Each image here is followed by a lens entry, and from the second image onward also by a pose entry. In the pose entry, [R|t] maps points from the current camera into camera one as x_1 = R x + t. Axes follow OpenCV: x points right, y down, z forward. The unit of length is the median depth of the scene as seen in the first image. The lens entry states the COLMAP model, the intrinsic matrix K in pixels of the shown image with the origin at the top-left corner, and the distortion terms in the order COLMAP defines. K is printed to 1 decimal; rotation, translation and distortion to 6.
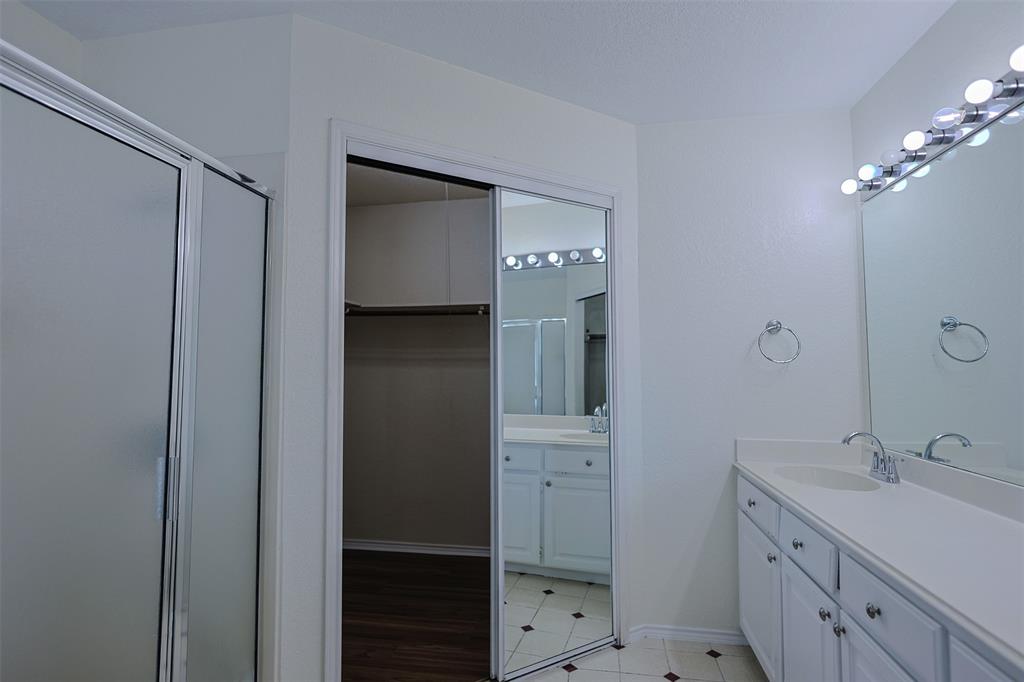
lens RADIAL K [[494.8, 0, 512.7], [0, 494.8, 341.0], [0, 0, 1]] dist [-0.005434, 0.001725]
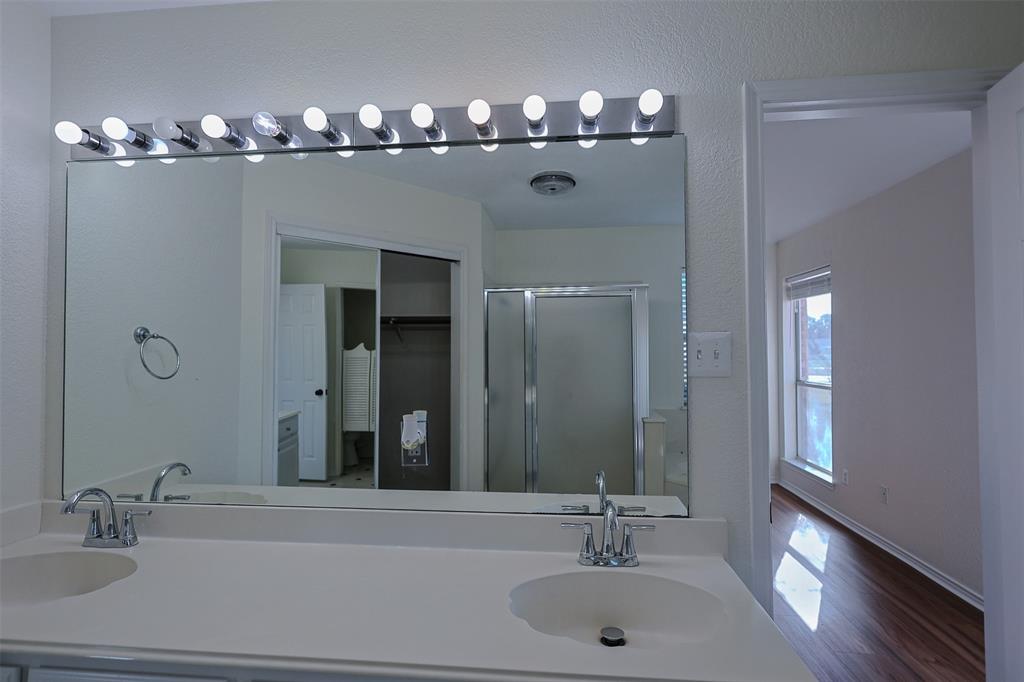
lens RADIAL K [[500.2, 0, 513.9], [0, 500.2, 343.0], [0, 0, 1]] dist [-0.004865, 0.001125]
pose [[-0.072687, 0.019958, 0.997155, -0.050769], [-0.051553, 0.998388, -0.023740, -0.037434], [-0.996022, -0.053132, -0.071541, 0.443477]]
